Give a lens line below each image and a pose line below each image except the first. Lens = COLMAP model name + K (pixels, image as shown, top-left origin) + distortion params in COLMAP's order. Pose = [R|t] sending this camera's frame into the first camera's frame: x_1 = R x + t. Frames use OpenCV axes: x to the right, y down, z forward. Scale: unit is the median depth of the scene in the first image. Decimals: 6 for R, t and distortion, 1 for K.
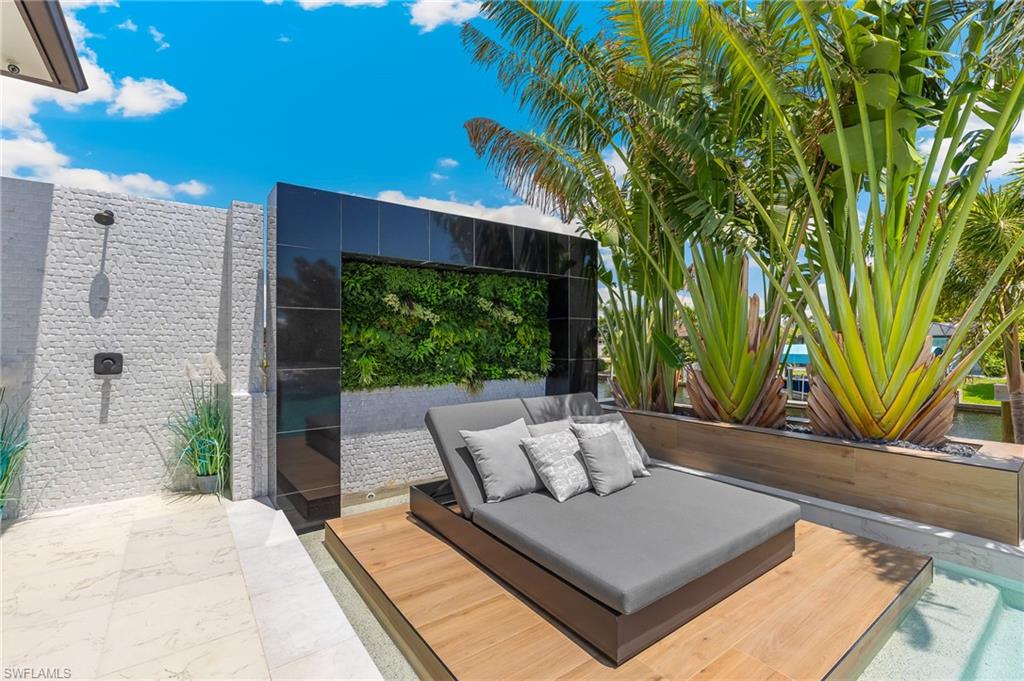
lens RADIAL K [[459.0, 0, 514.7], [0, 459.0, 332.9], [0, 0, 1]] dist [-0.000516, 0.001063]
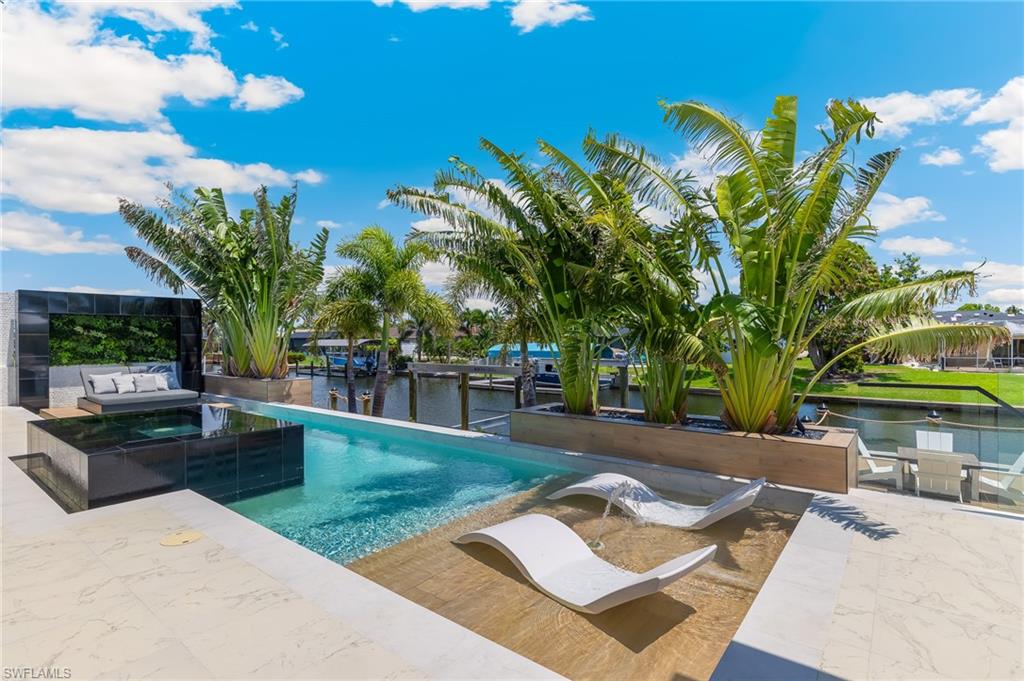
lens RADIAL K [[503.1, 0, 514.9], [0, 503.1, 333.9], [0, 0, 1]] dist [-0.002941, 0.000997]
pose [[0.967715, -0.000204, 0.252046, 1.241060], [-0.001952, 0.999964, 0.008303, -0.069073], [-0.252038, -0.008527, 0.967680, -2.066611]]
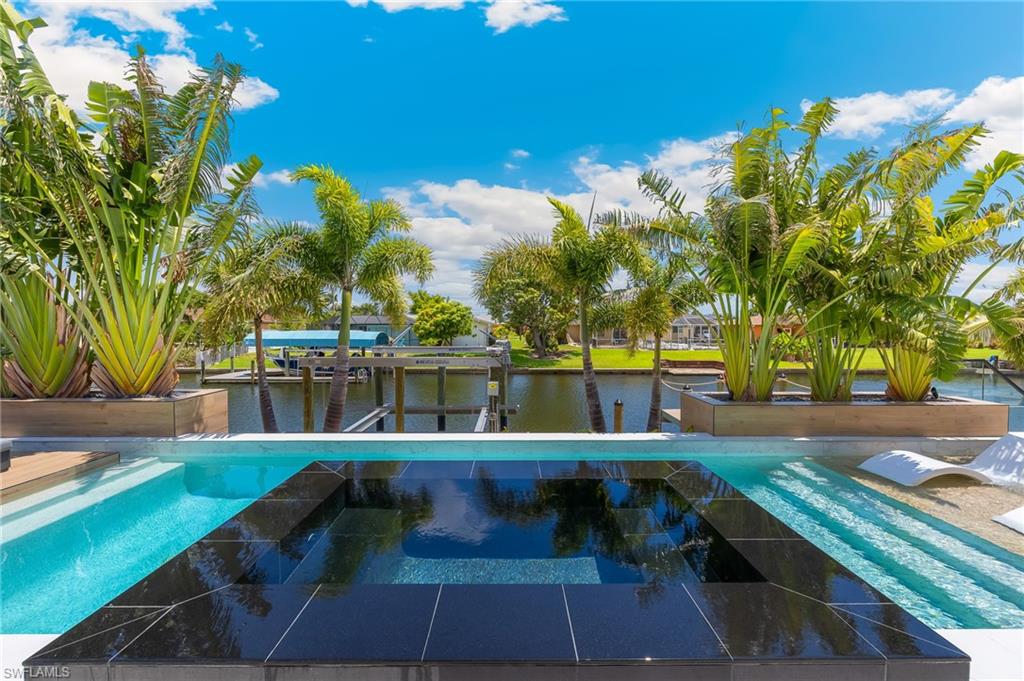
lens RADIAL K [[433.5, 0, 513.9], [0, 433.5, 341.7], [0, 0, 1]] dist [0.000645, 0.001198]
pose [[0.602916, -0.028960, 0.797279, 0.291448], [-0.015336, 0.998736, 0.047874, -0.053054], [-0.797658, -0.041091, 0.601709, -0.875542]]
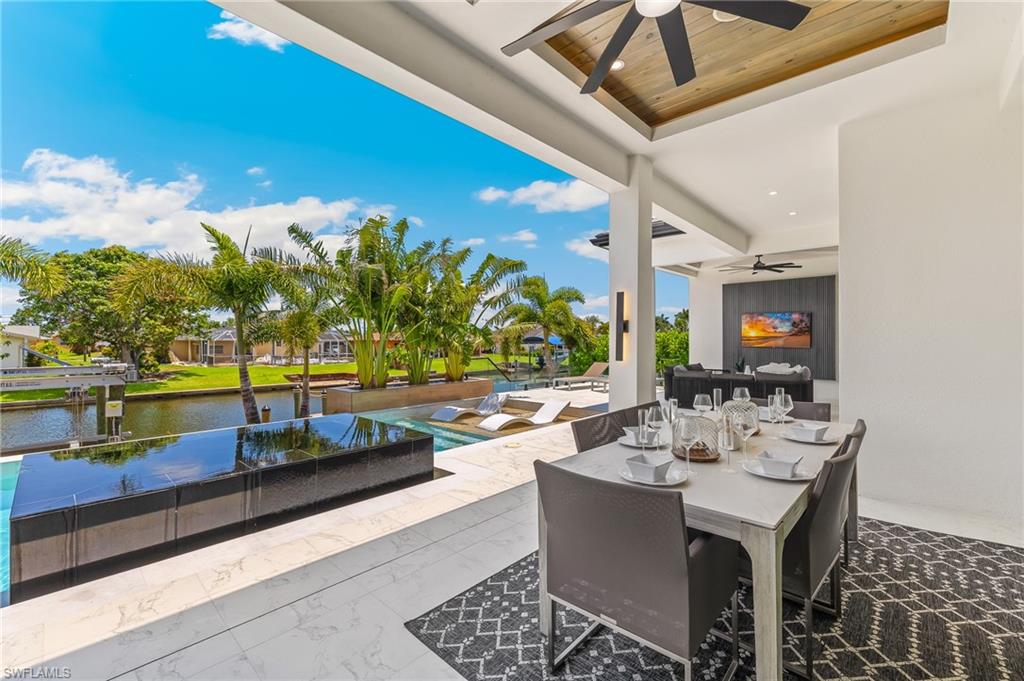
lens RADIAL K [[433.5, 0, 512.0], [0, 433.5, 338.8], [0, 0, 1]] dist [0.000645, 0.001198]
pose [[-0.160148, 0.005798, 0.987076, -0.305314], [-0.016747, 0.999823, -0.008590, -0.046452], [-0.986951, -0.017906, -0.160022, -0.966687]]
